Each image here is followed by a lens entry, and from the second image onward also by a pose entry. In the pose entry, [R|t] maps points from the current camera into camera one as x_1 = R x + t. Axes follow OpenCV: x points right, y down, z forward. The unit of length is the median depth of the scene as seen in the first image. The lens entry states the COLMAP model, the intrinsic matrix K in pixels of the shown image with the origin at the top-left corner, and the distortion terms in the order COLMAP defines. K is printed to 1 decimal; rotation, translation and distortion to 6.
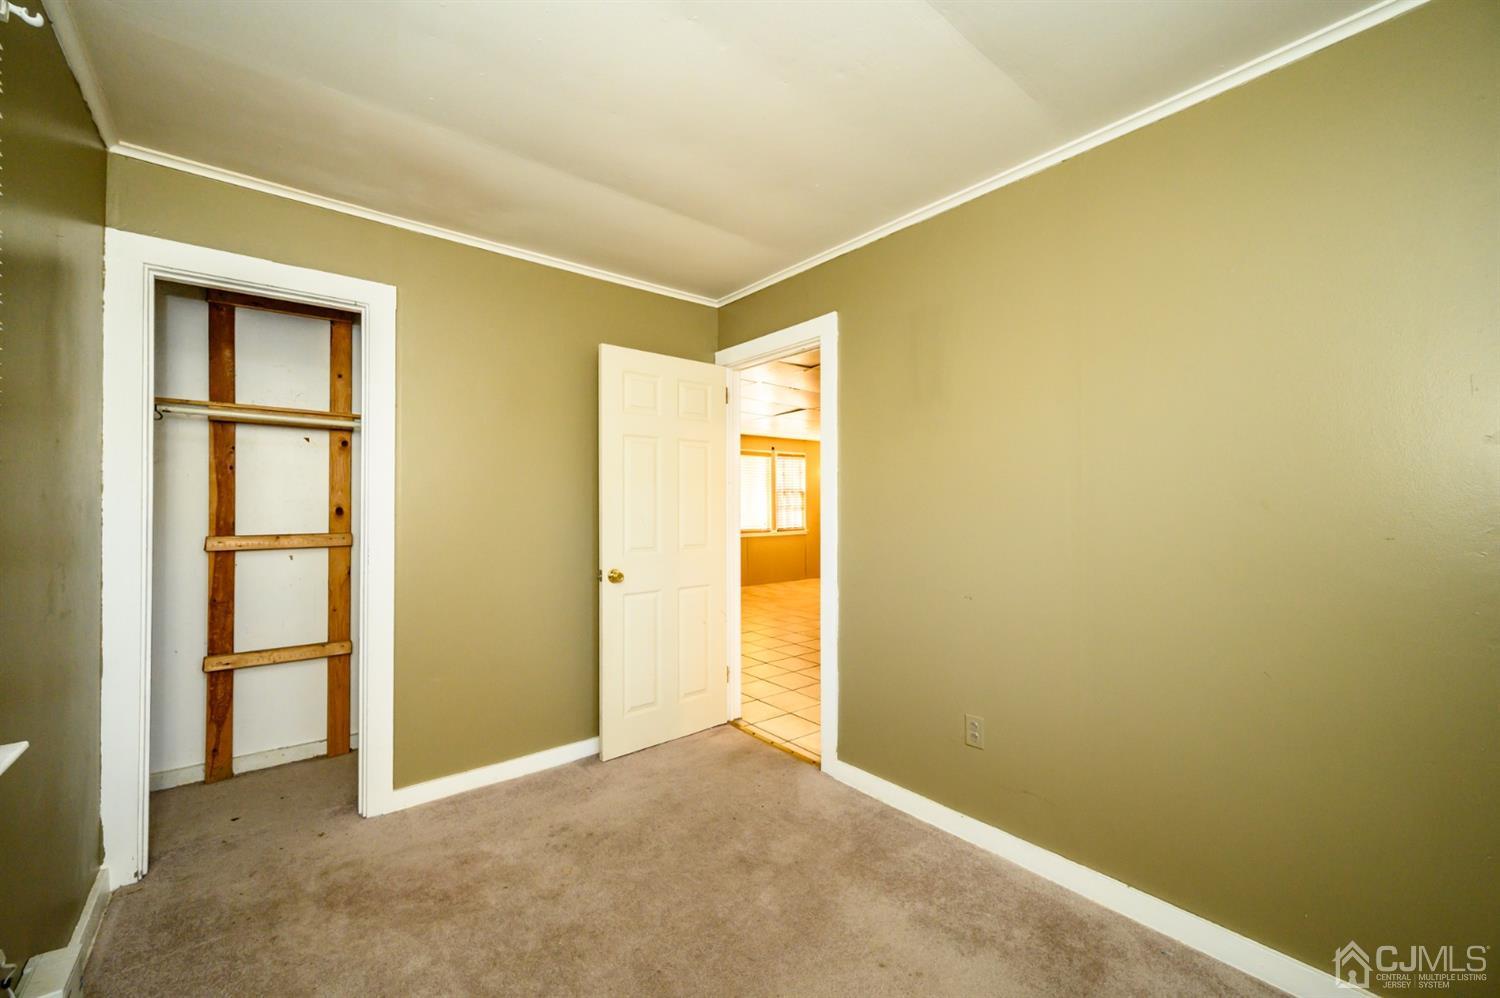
lens RADIAL K [[589.5, 0, 725.1], [0, 589.5, 497.7], [0, 0, 1]] dist [0.001641, -0.000562]
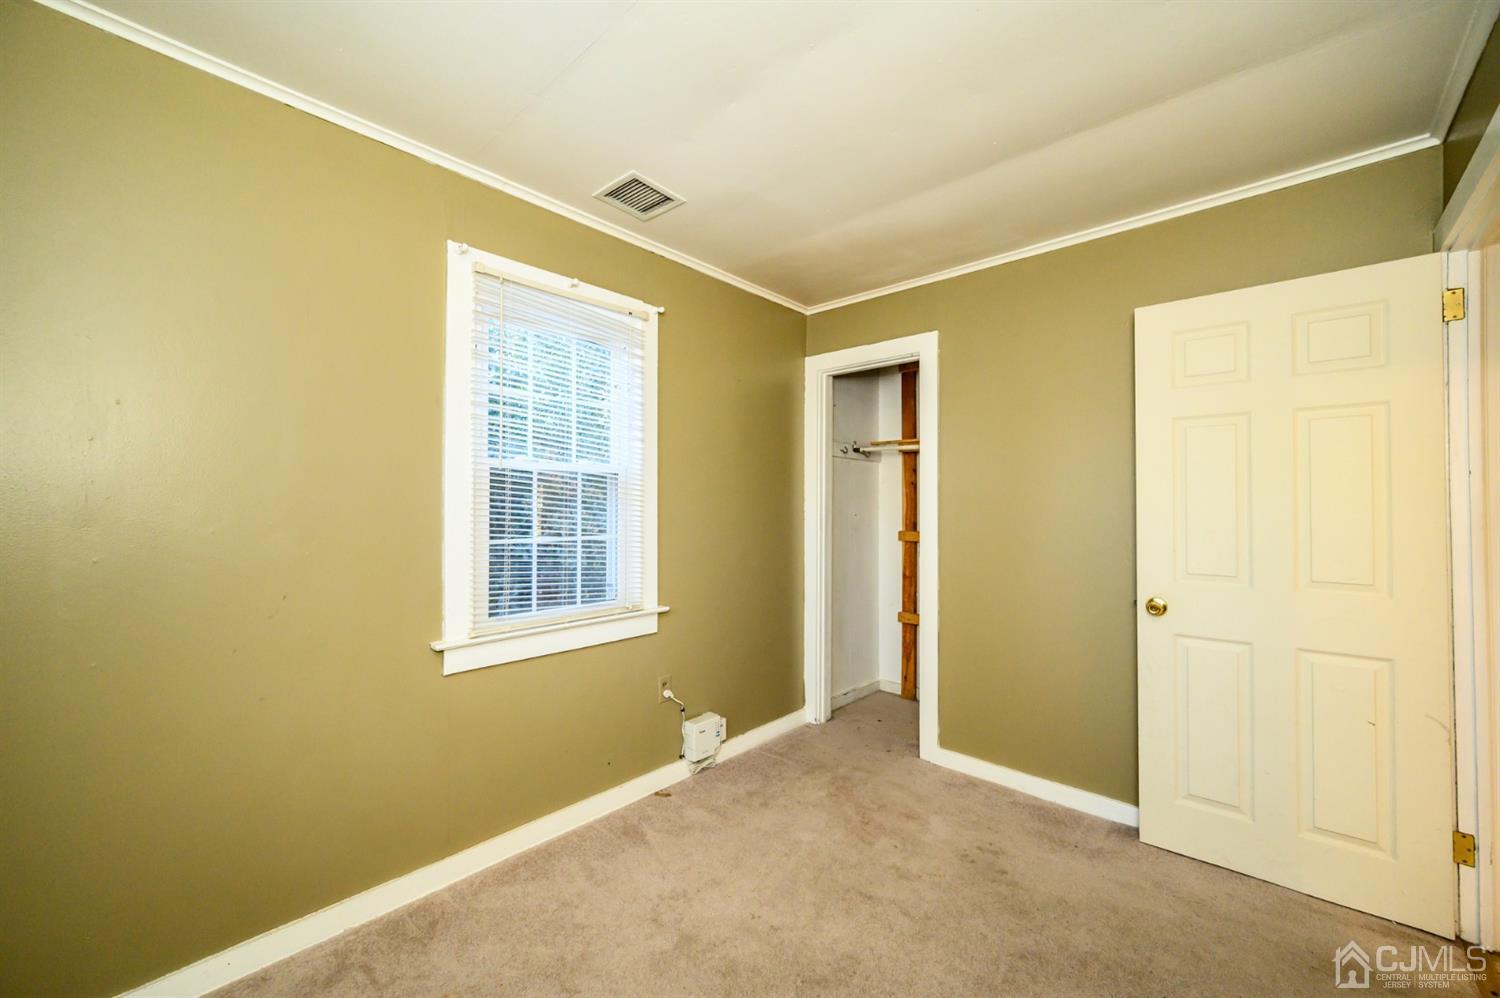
lens RADIAL K [[589.5, 0, 766.5], [0, 589.5, 497.4], [0, 0, 1]] dist [0.001641, -0.000562]
pose [[0.172488, -0.014411, -0.984906, 0.568015], [0.002746, 0.999896, -0.014149, 0.001684], [0.985008, -0.000264, 0.172510, 0.442591]]
